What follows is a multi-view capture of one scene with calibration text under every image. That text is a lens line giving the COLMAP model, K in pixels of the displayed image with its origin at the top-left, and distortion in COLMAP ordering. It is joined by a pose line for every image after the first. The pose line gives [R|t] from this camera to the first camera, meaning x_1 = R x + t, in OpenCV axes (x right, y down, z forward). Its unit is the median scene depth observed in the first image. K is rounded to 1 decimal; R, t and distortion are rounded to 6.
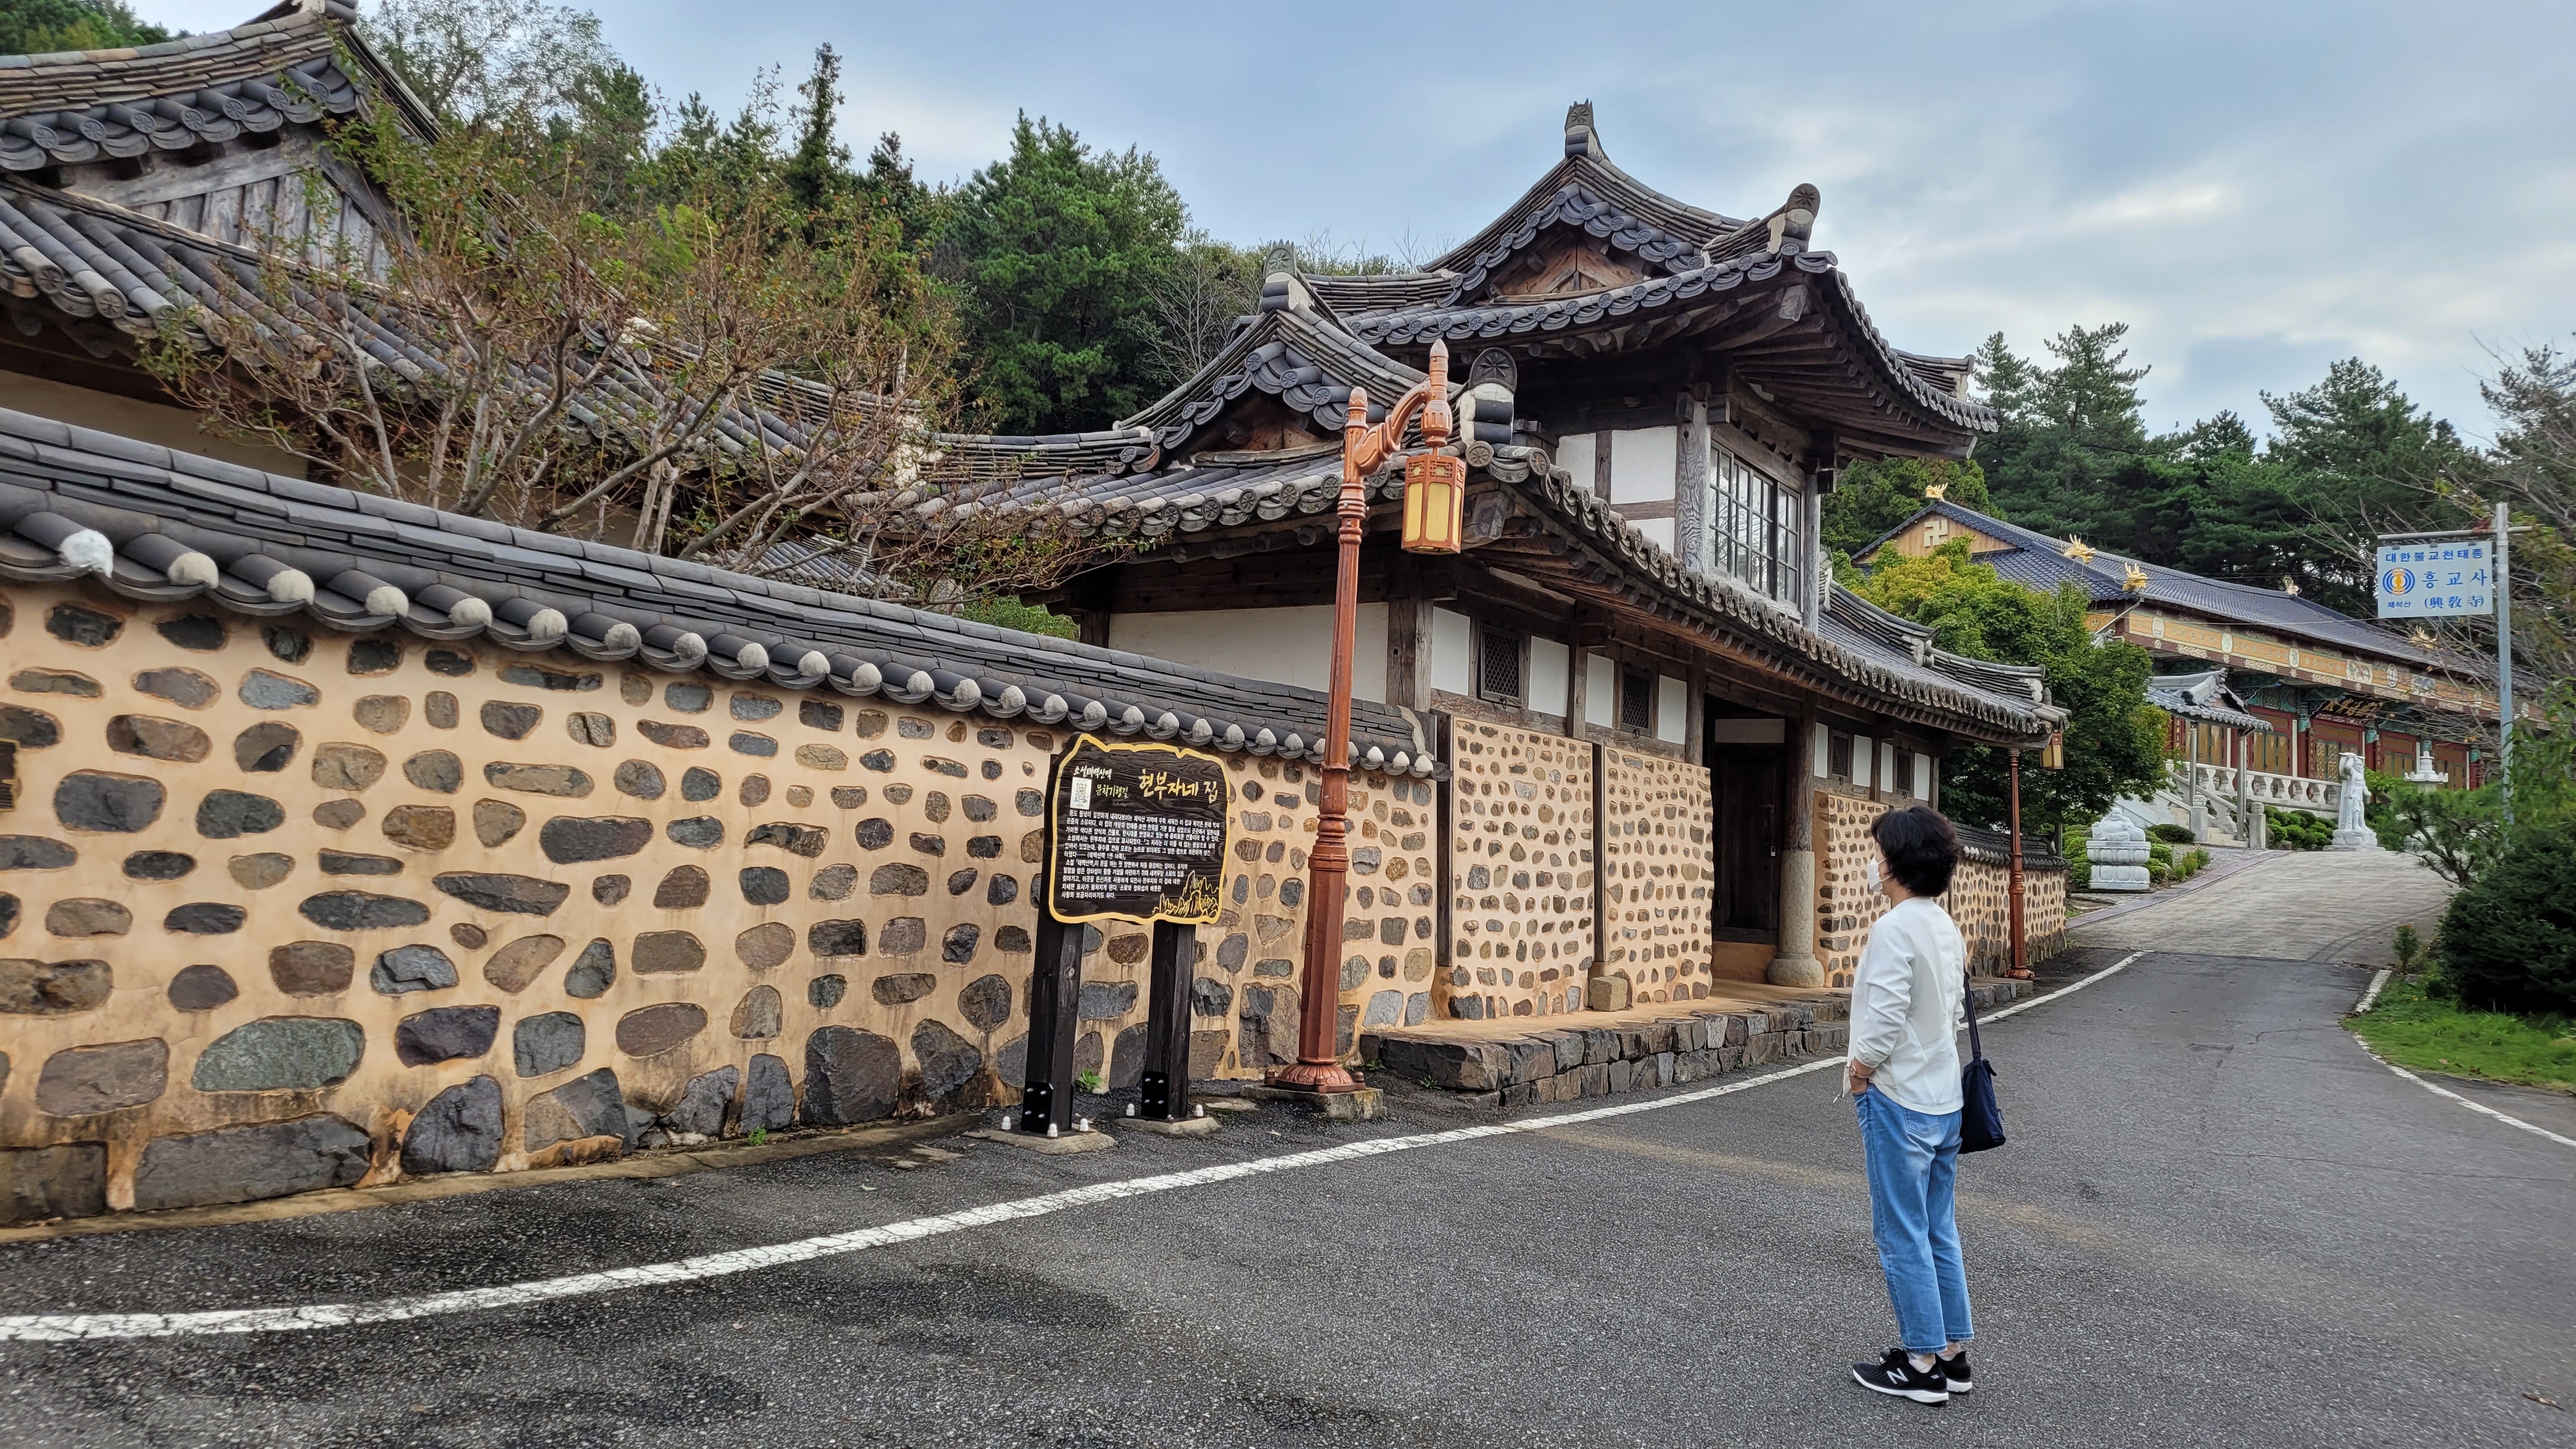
lens RADIAL K [[1928.1, 0, 1275.2], [0, 1928.1, 747.2], [0, 0, 1]] dist [0.052151, -0.039515]
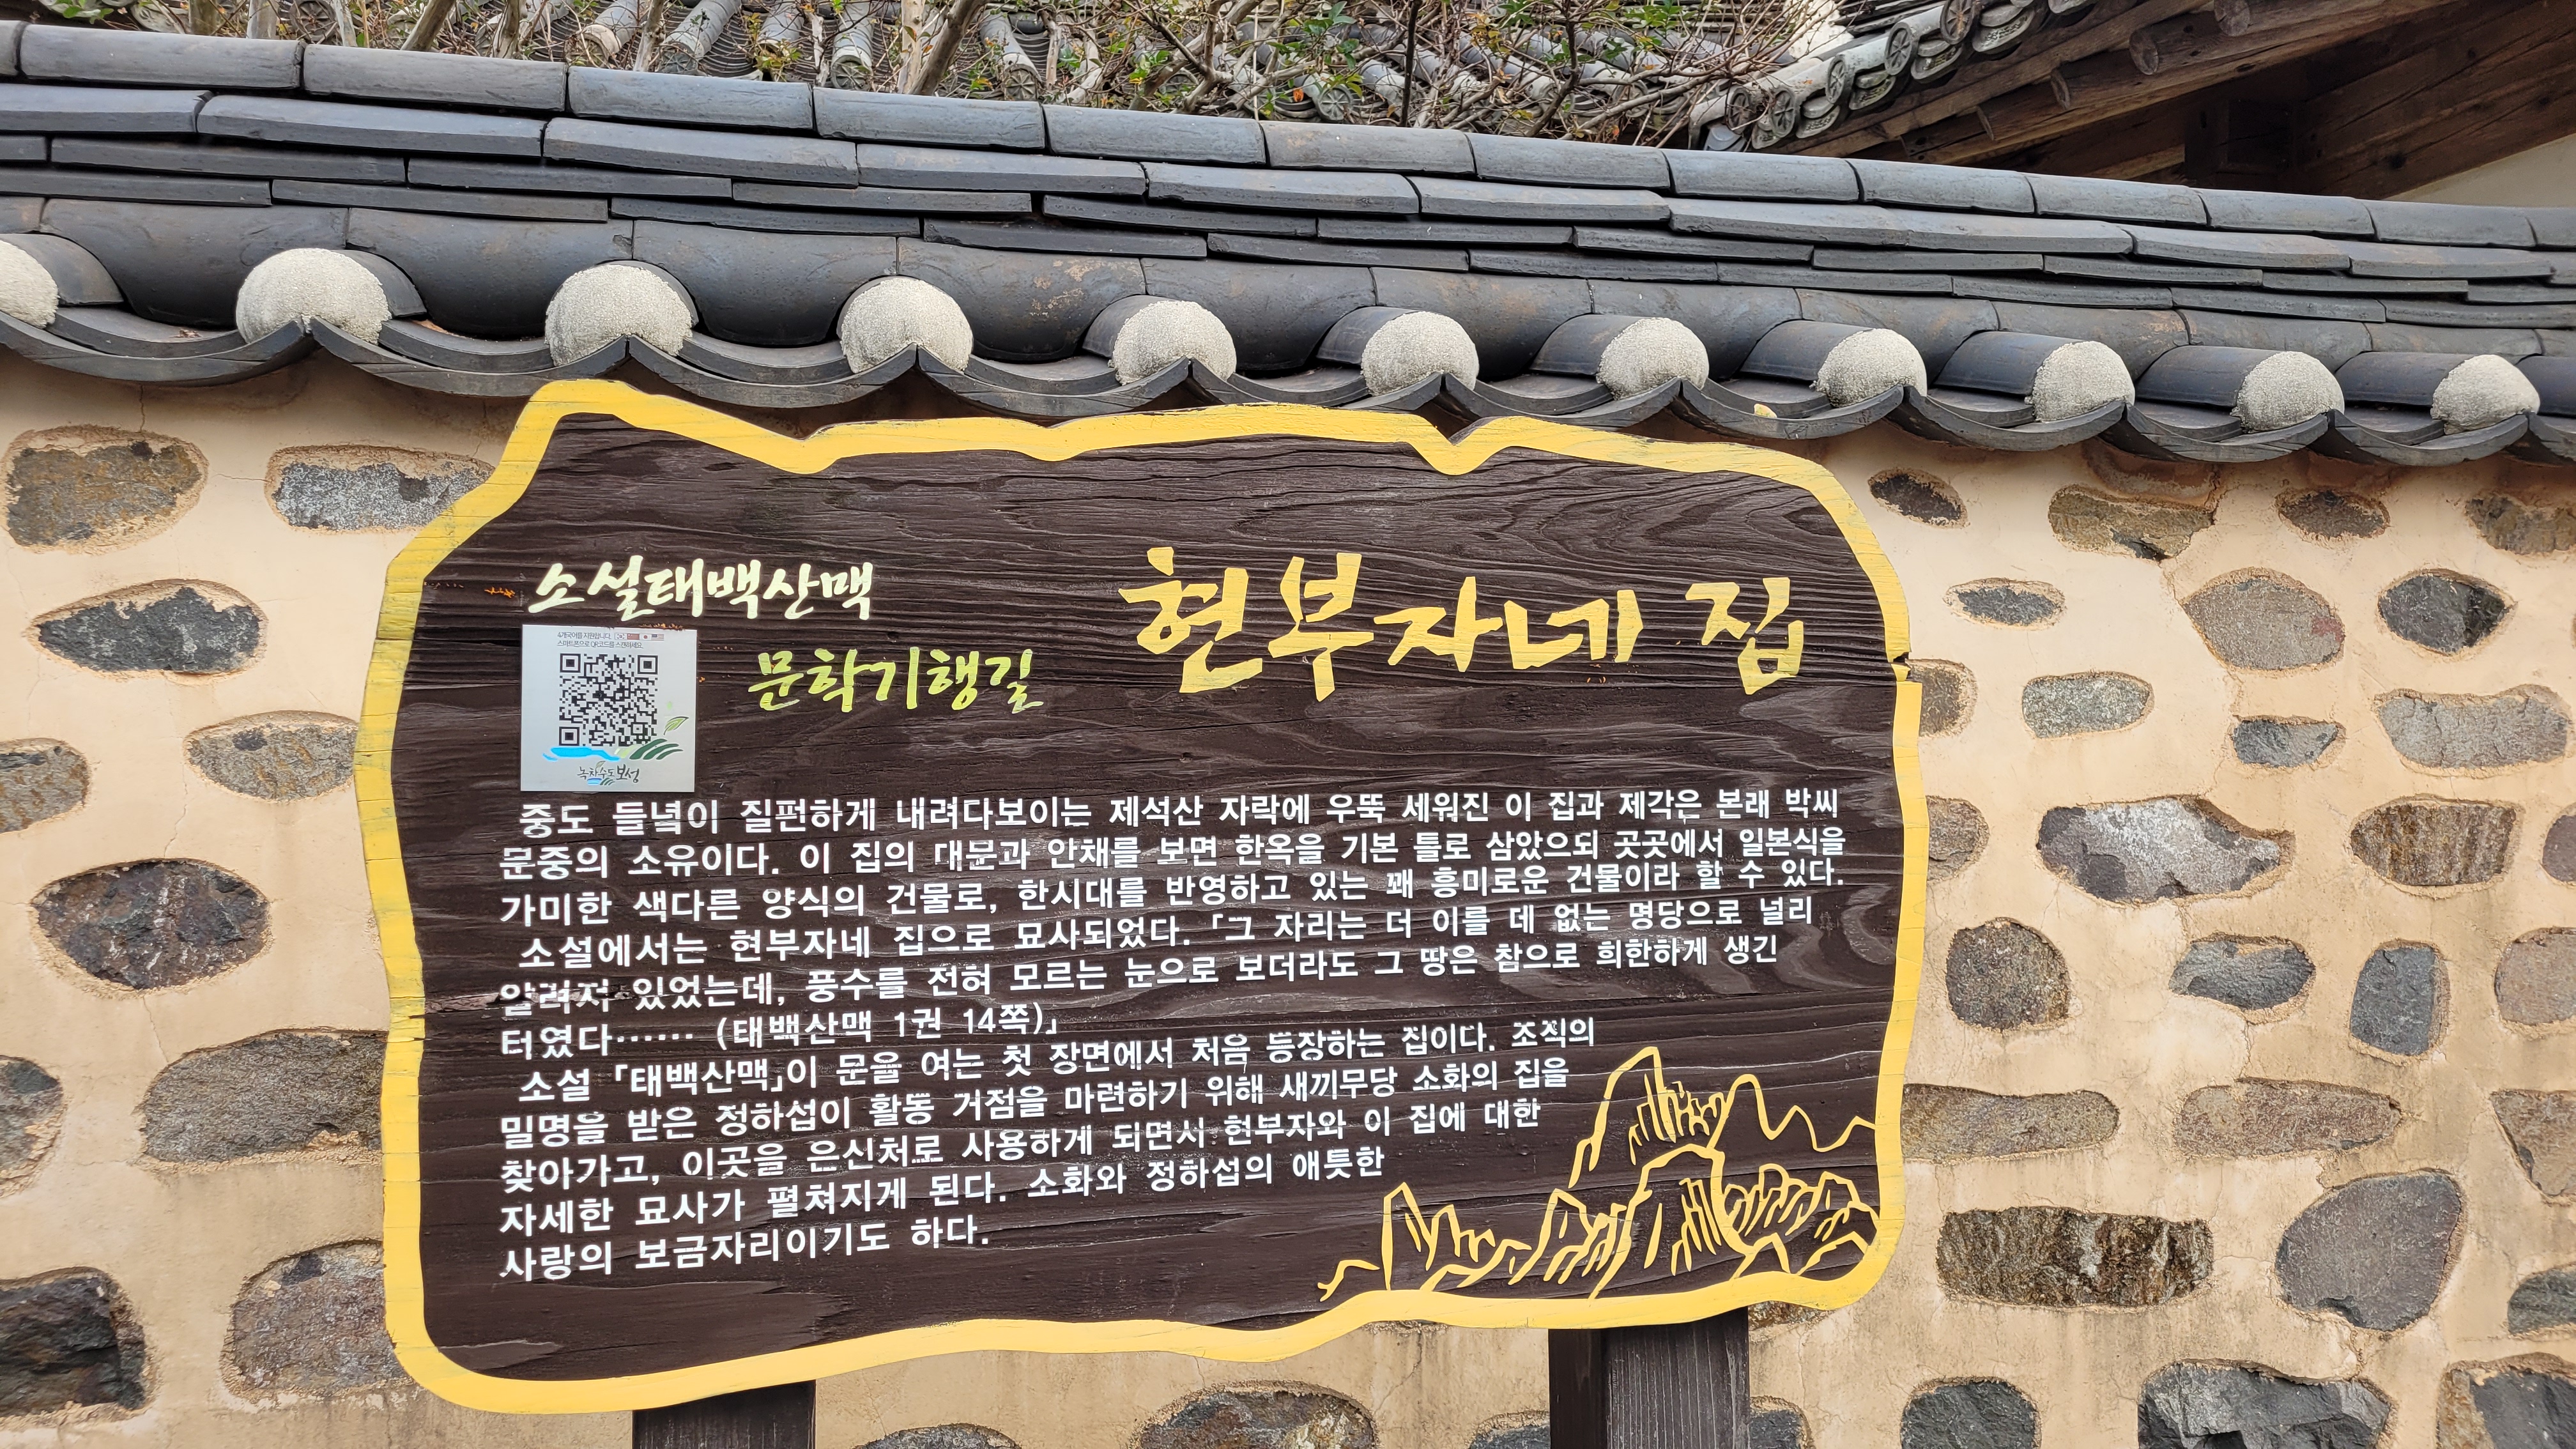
lens RADIAL K [[1928.1, 0, 1281.1], [0, 1928.1, 722.7], [0, 0, 1]] dist [0.052151, -0.039515]
pose [[0.715255, -0.055711, -0.696640, 0.069781], [0.084691, 0.996381, 0.007272, 0.027488], [0.693713, -0.064200, 0.717384, 0.857151]]
